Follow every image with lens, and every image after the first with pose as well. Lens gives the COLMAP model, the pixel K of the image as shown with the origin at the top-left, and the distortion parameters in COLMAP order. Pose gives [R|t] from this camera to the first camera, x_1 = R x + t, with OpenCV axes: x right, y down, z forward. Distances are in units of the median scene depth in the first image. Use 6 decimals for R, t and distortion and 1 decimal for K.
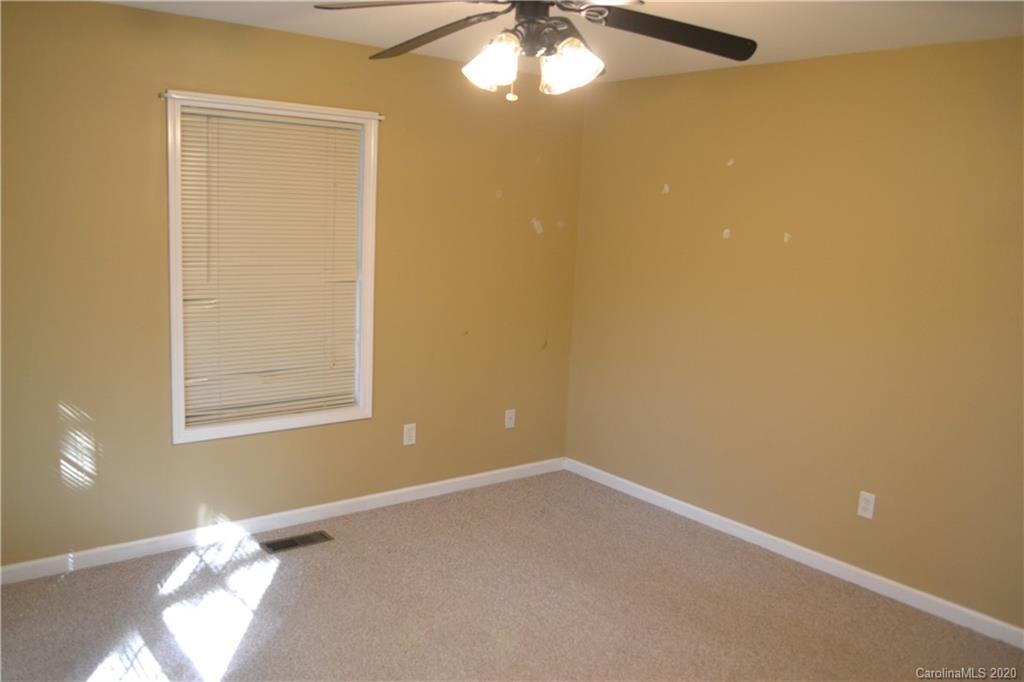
lens RADIAL K [[830.3, 0, 512.0], [0, 830.3, 341.0], [0, 0, 1]] dist [-0.002753, -0.002411]
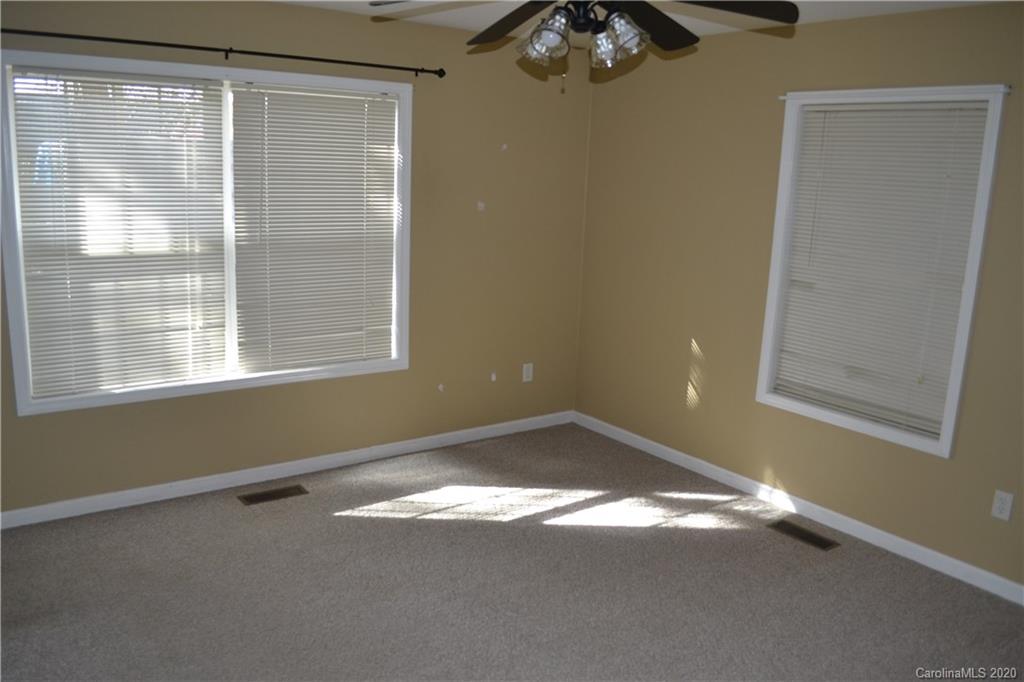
lens RADIAL K [[830.3, 0, 512.0], [0, 830.3, 341.0], [0, 0, 1]] dist [-0.002753, -0.002411]
pose [[0.017367, 0.170078, -0.985278, 0.694230], [-0.213954, 0.963233, 0.162501, -0.070168], [0.976689, 0.207982, 0.053117, 0.579651]]
